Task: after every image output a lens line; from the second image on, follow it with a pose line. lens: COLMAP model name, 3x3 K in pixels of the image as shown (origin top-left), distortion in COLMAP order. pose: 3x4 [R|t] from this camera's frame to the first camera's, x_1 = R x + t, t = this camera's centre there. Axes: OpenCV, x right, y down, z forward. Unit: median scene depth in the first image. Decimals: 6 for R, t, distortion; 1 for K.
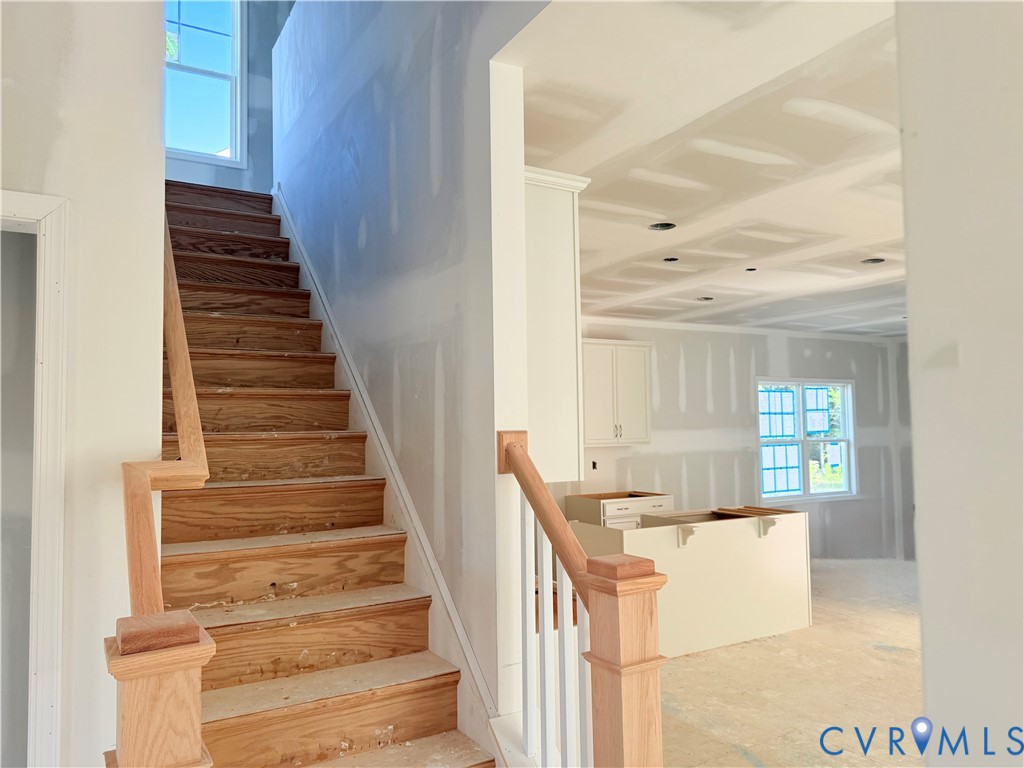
lens RADIAL K [[723.0, 0, 509.3], [0, 723.0, 380.2], [0, 0, 1]] dist [0.067919, -0.104176]
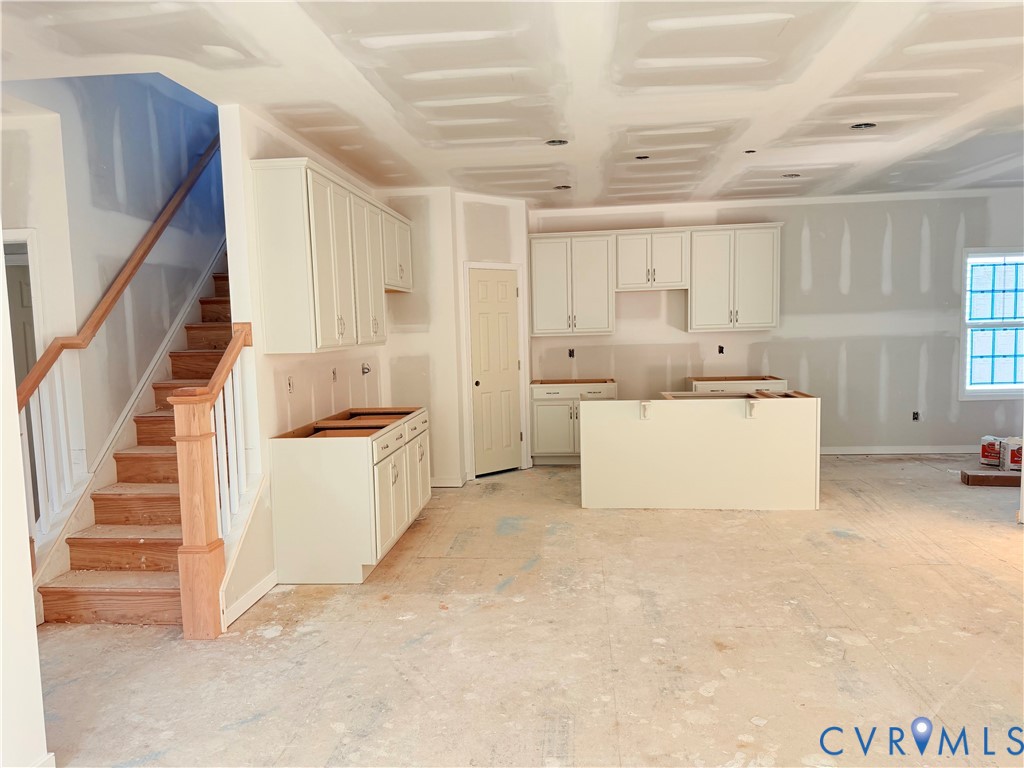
lens RADIAL K [[723.0, 0, 502.0], [0, 723.0, 385.7], [0, 0, 1]] dist [0.067919, -0.104176]
pose [[0.804295, 0.045207, -0.592508, 0.488880], [0.053878, 0.987447, 0.148477, -0.003053], [0.591783, -0.151342, 0.791763, -0.018581]]
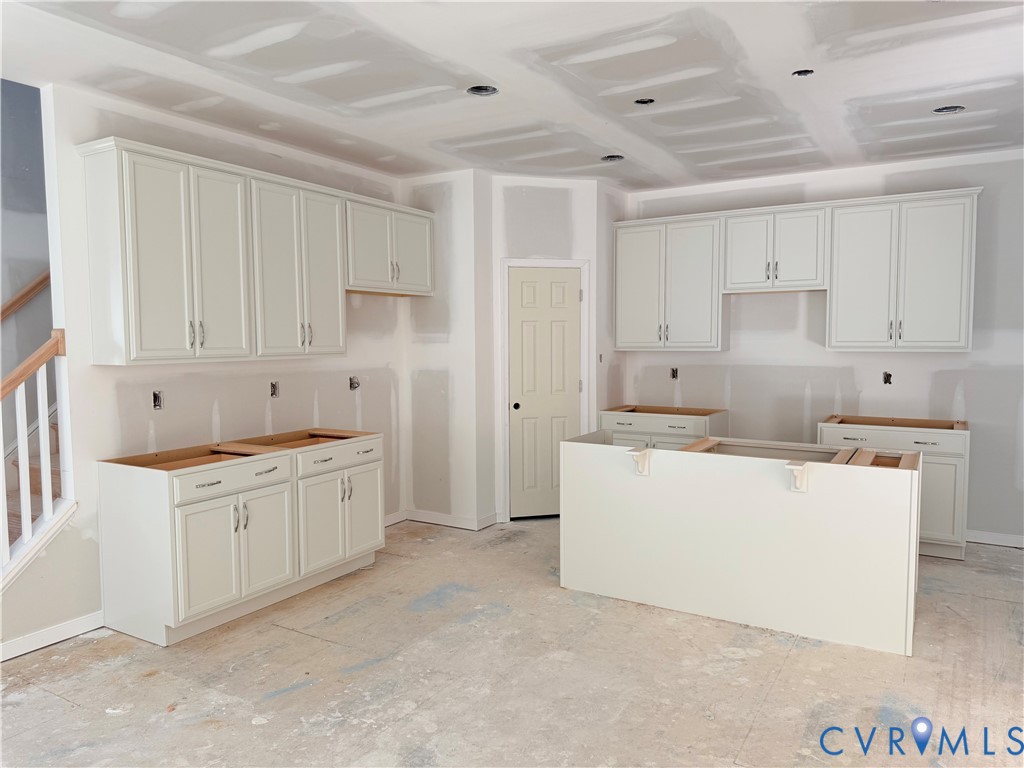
lens RADIAL K [[723.0, 0, 508.0], [0, 723.0, 379.9], [0, 0, 1]] dist [0.067919, -0.104176]
pose [[0.472221, 0.068240, -0.878835, 0.577722], [0.058839, 0.992335, 0.108669, 0.019611], [0.879514, -0.103026, 0.464586, 0.341902]]
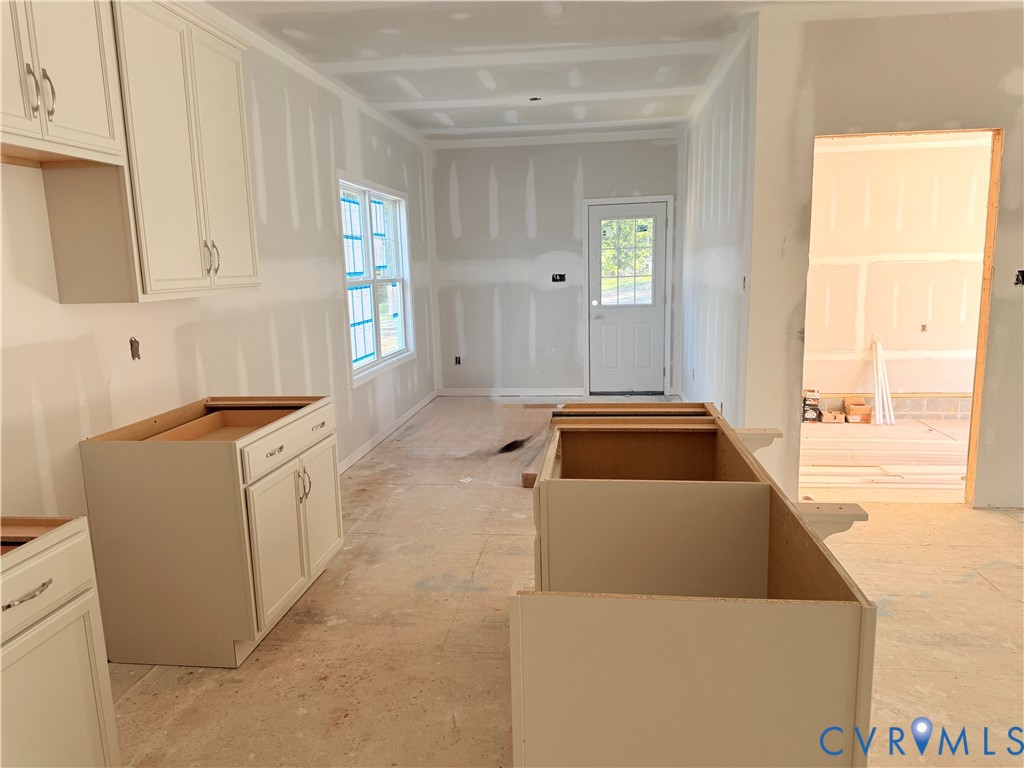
lens RADIAL K [[723.0, 0, 507.9], [0, 723.0, 383.6], [0, 0, 1]] dist [0.067919, -0.104176]
pose [[0.610767, -0.131578, 0.780801, -0.069313], [-0.033365, 0.980944, 0.191405, 0.054889], [-0.791107, -0.142956, 0.594738, 0.612312]]
